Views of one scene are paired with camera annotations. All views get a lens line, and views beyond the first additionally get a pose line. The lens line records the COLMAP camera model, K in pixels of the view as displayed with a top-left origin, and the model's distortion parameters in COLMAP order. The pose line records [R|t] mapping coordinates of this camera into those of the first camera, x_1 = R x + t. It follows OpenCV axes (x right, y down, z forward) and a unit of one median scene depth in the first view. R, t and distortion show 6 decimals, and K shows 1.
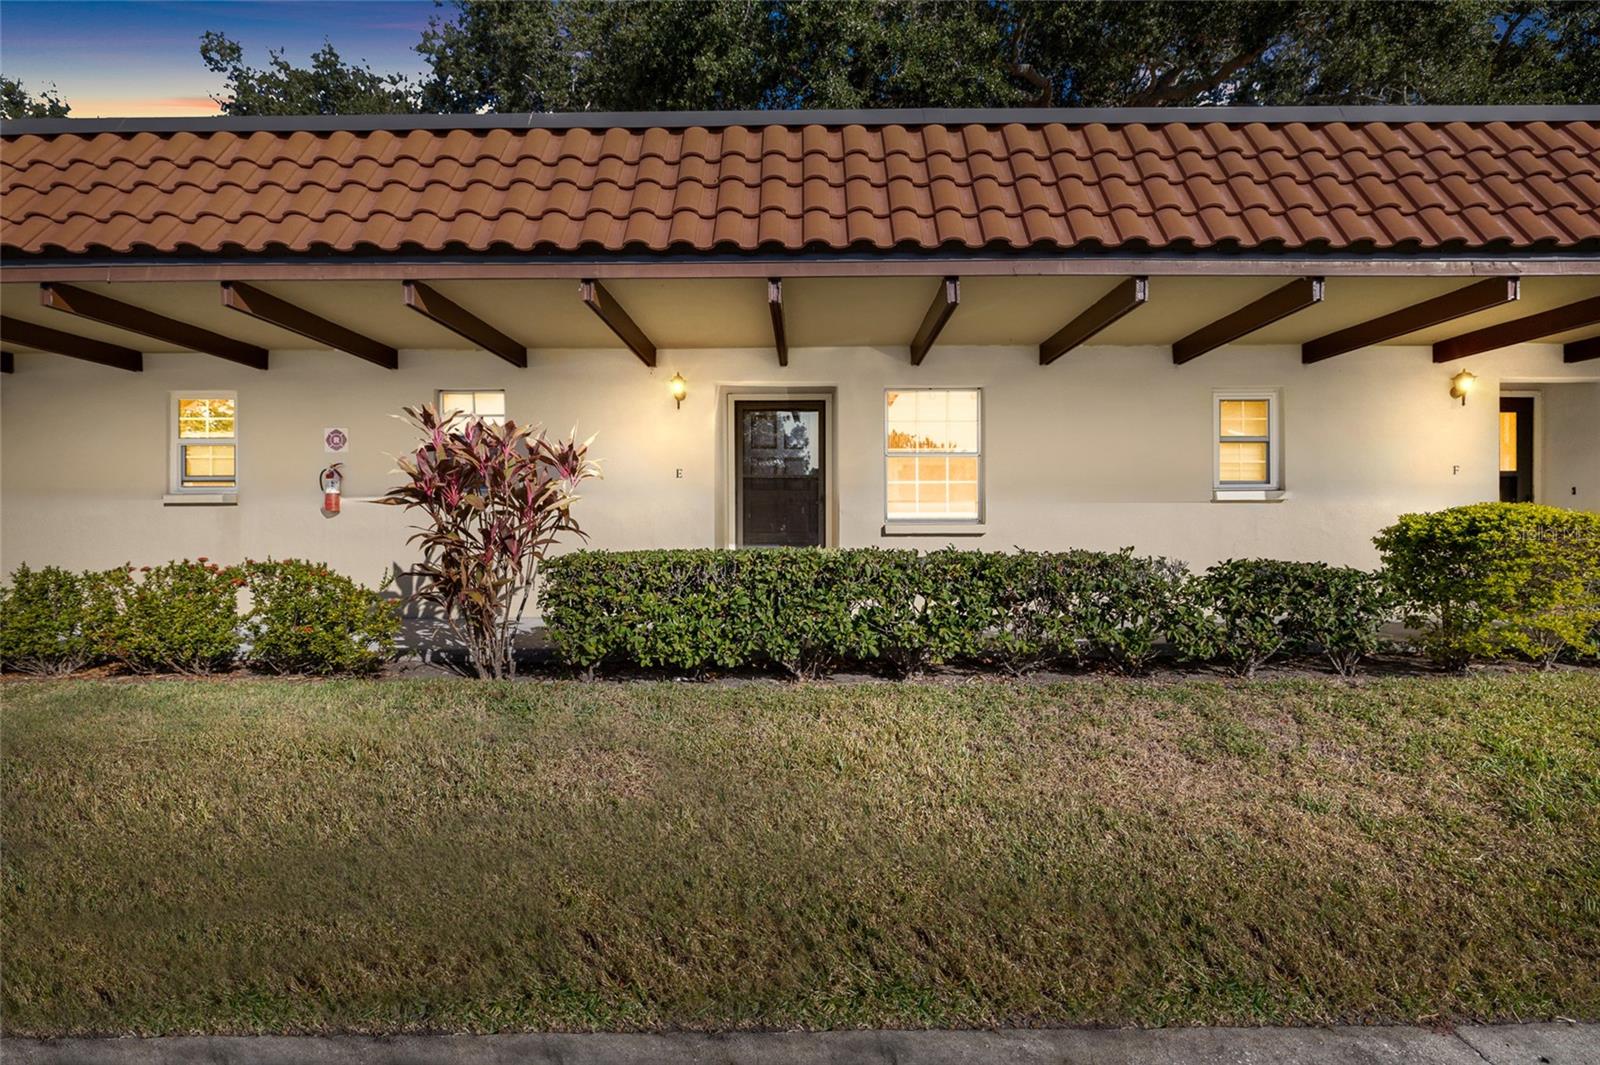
lens RADIAL K [[706.1, 0, 807.2], [0, 706.1, 528.0], [0, 0, 1]] dist [0.000223, -0.000084]
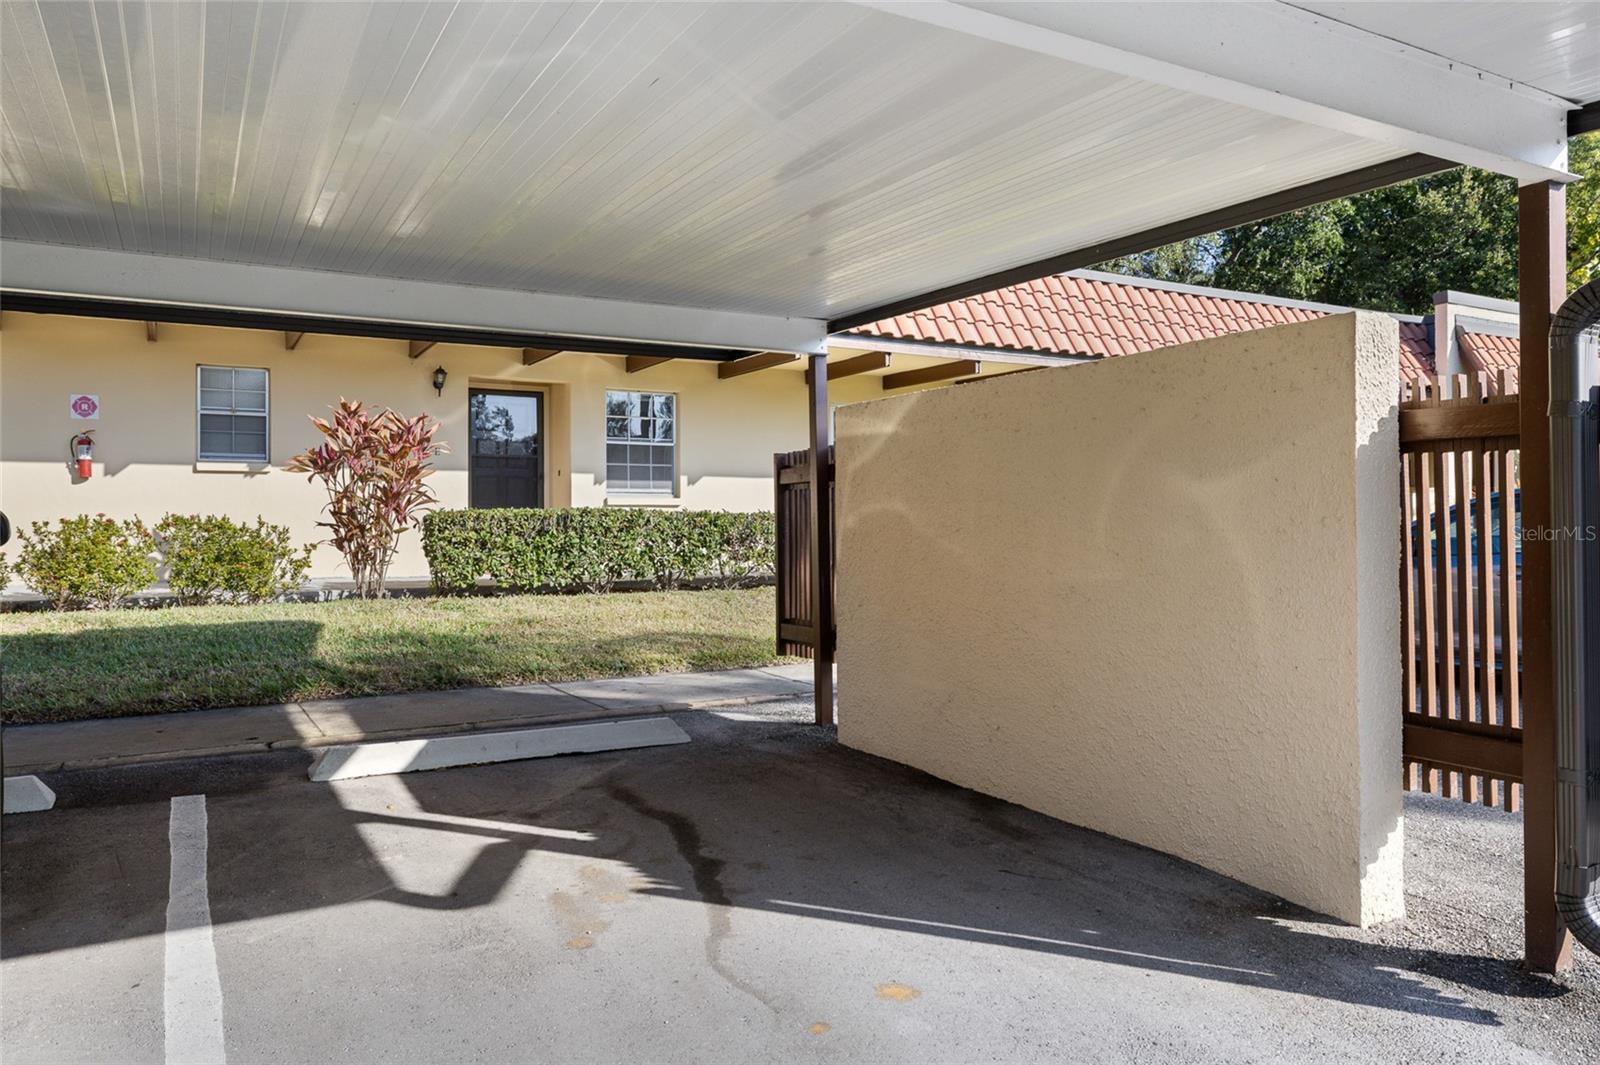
lens RADIAL K [[1097.8, 0, 800.0], [0, 1097.8, 532.5], [0, 0, 1]] dist [0.000513, -0.000034]
pose [[0.868662, -0.006360, 0.495364, -0.564487], [0.003518, 0.999972, 0.006671, 0.047854], [-0.495392, -0.004053, 0.868660, -0.870000]]
